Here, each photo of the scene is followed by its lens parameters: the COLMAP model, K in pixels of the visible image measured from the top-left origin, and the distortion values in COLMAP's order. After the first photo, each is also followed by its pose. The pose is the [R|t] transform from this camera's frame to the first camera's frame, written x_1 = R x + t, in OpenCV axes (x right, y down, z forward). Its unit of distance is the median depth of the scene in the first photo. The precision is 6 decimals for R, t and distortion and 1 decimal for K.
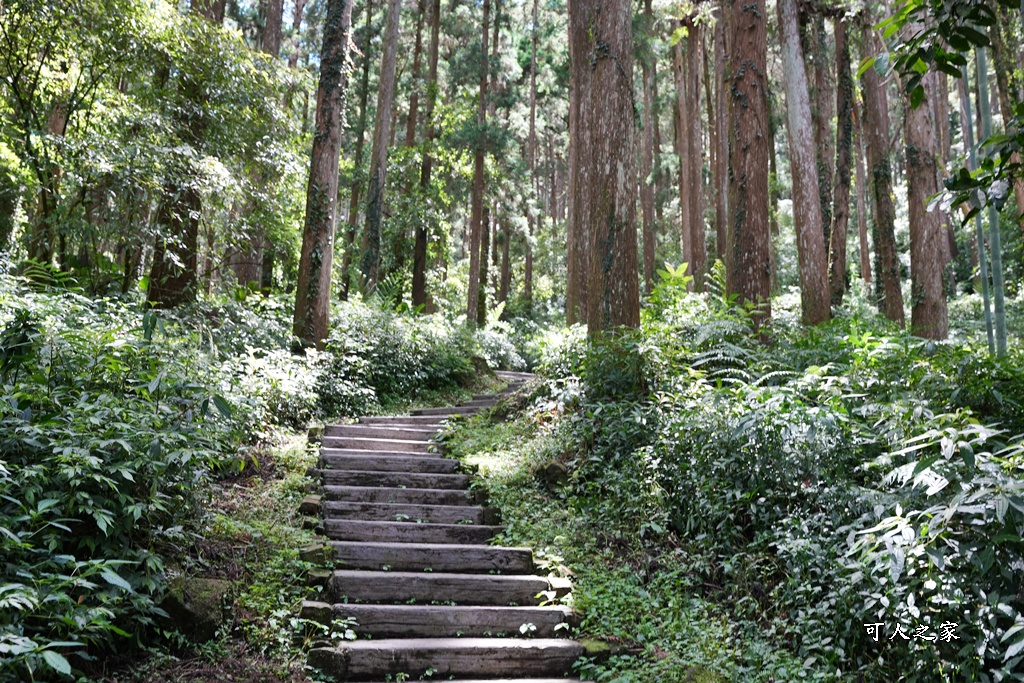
lens RADIAL K [[882.3, 0, 510.4], [0, 882.3, 338.3], [0, 0, 1]] dist [-0.019824, -0.001678]
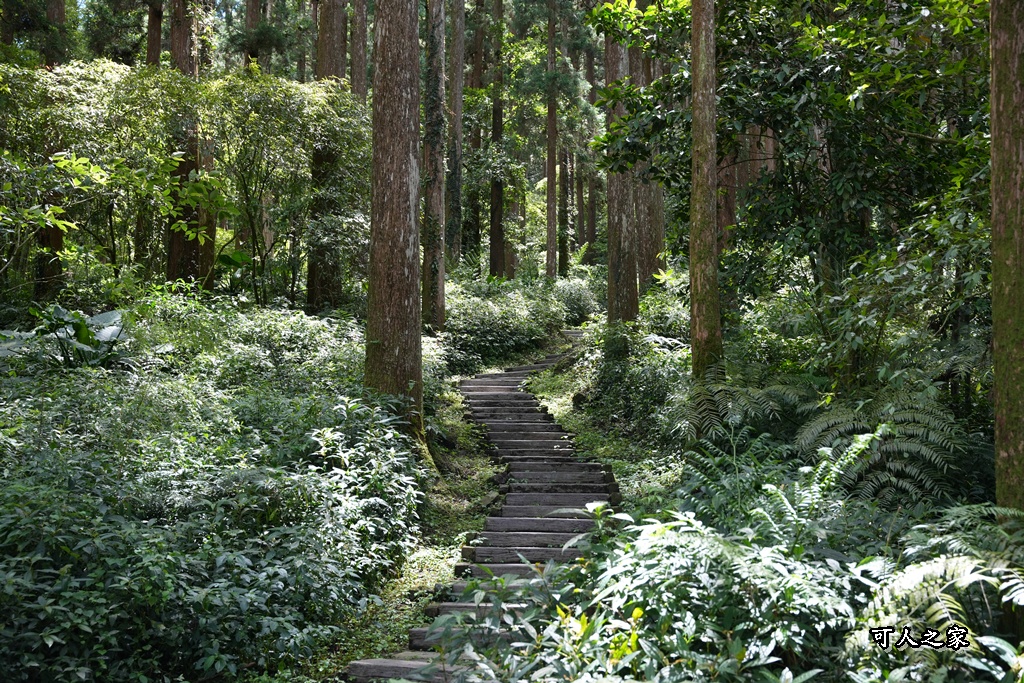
lens RADIAL K [[1206.4, 0, 512.1], [0, 1206.4, 342.3], [0, 0, 1]] dist [0.069195, 0.000000]
pose [[0.994756, -0.047456, -0.090603, 0.088999], [0.053827, 0.996148, 0.069222, -0.104264], [0.086969, -0.073736, 0.993478, -1.046441]]
